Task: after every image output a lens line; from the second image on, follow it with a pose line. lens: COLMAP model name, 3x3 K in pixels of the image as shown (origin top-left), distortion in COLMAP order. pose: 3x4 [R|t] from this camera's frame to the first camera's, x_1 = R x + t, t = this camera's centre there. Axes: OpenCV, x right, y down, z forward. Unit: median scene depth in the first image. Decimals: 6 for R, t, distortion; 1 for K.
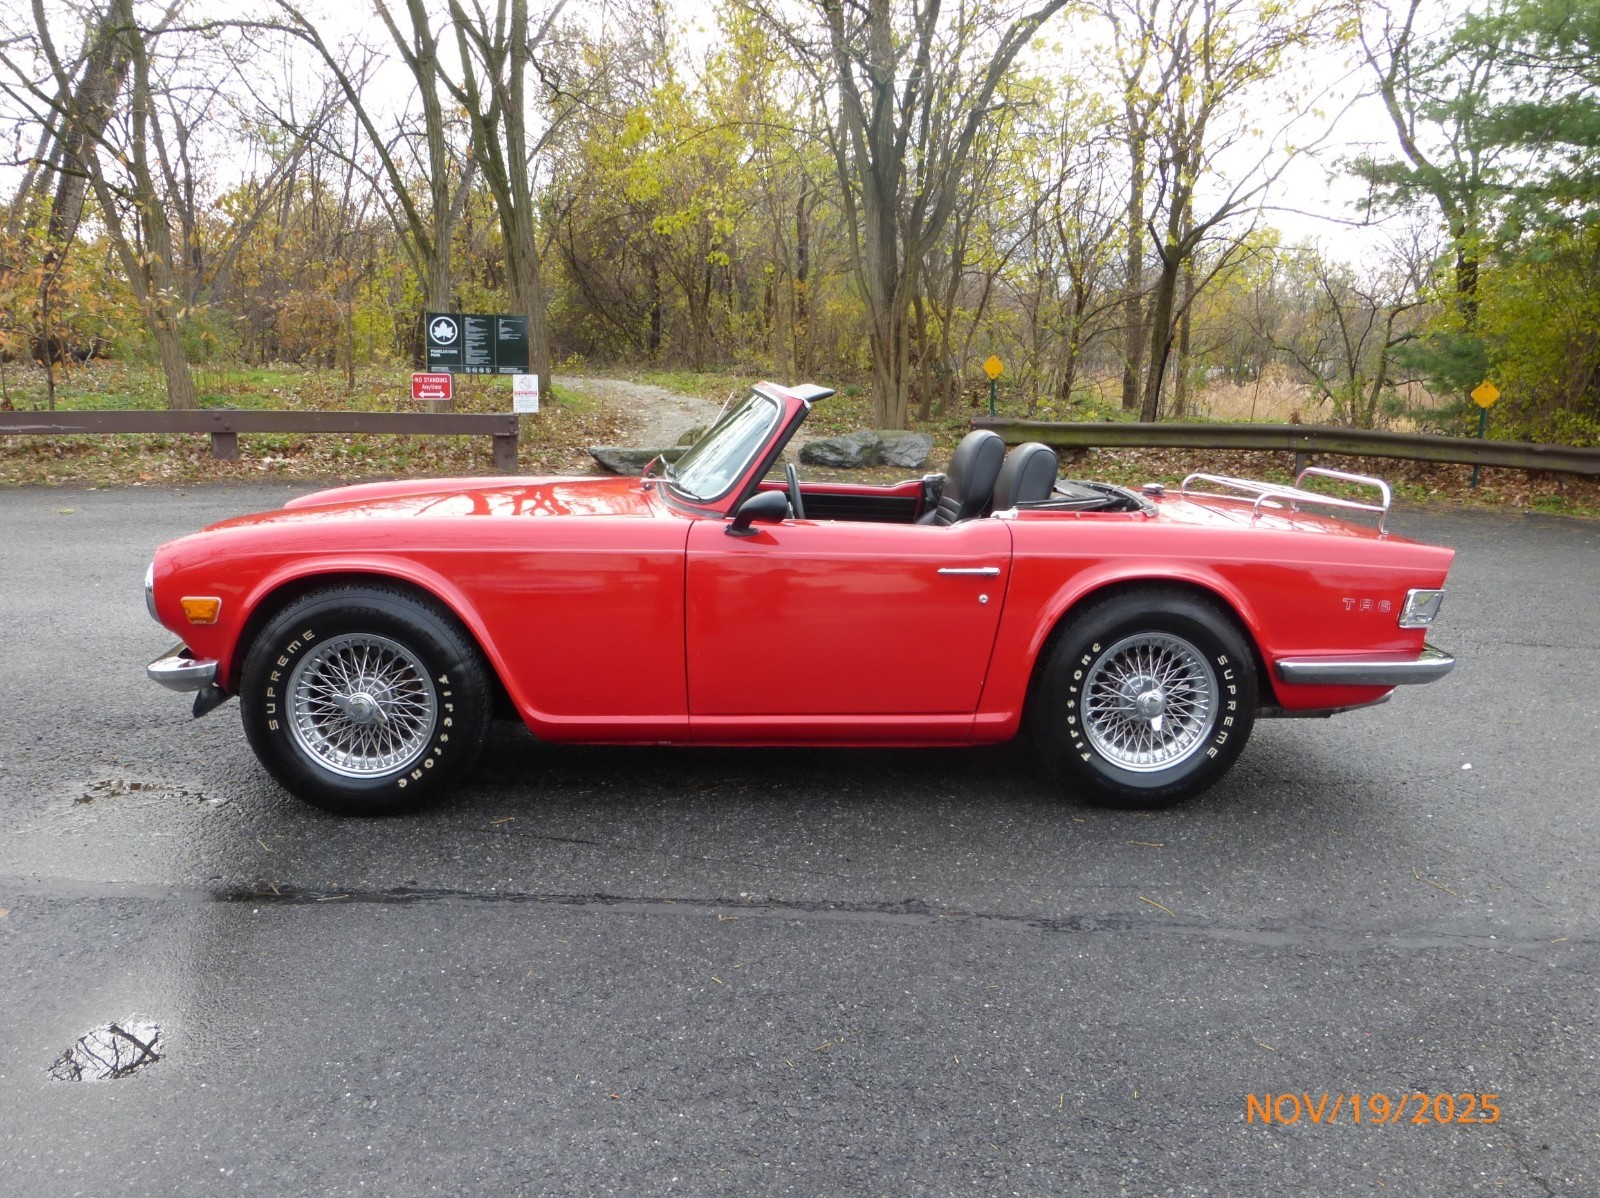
lens RADIAL K [[1297.6, 0, 801.2], [0, 1297.6, 607.1], [0, 0, 1]] dist [-0.007238, 0.010021]
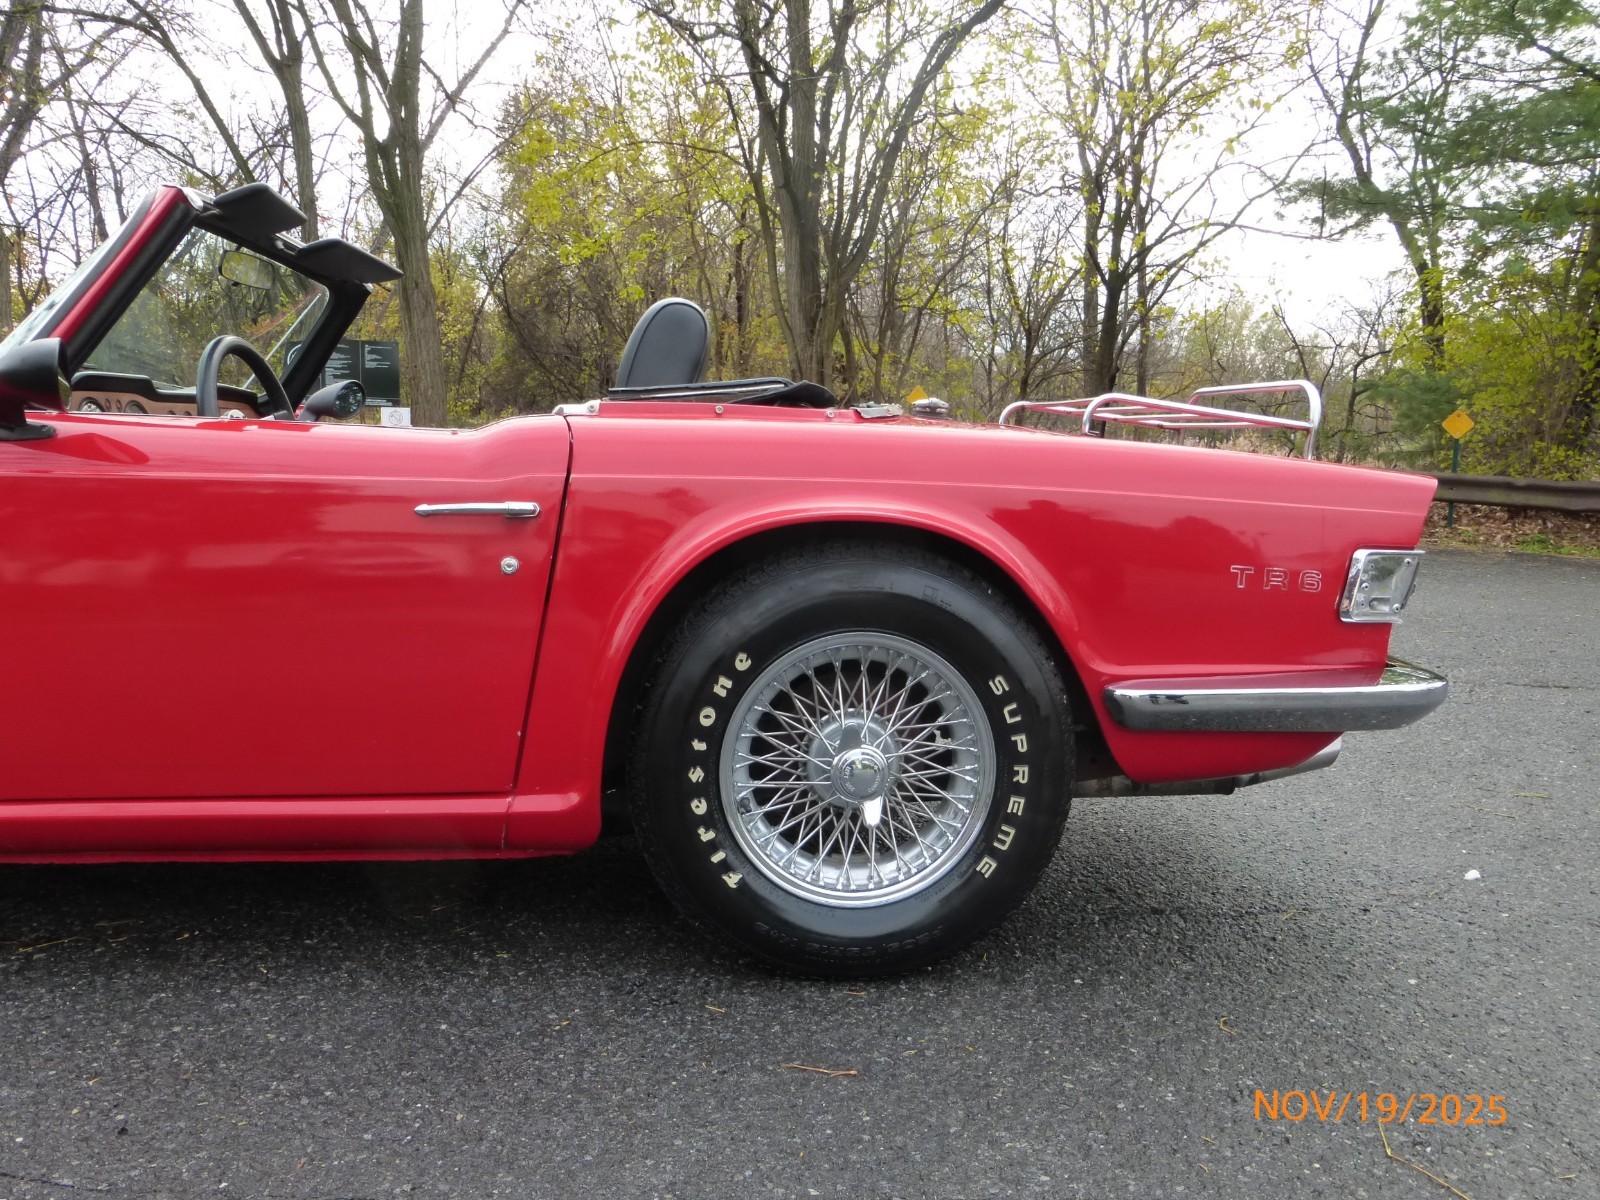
lens RADIAL K [[1281.8, 0, 809.9], [0, 1281.8, 582.3], [0, 0, 1]] dist [-0.006425, 0.001214]
pose [[0.999864, -0.006679, 0.015090, 0.227742], [0.007773, 0.997258, -0.073592, 0.034486], [-0.014557, 0.073700, 0.997174, 0.461681]]
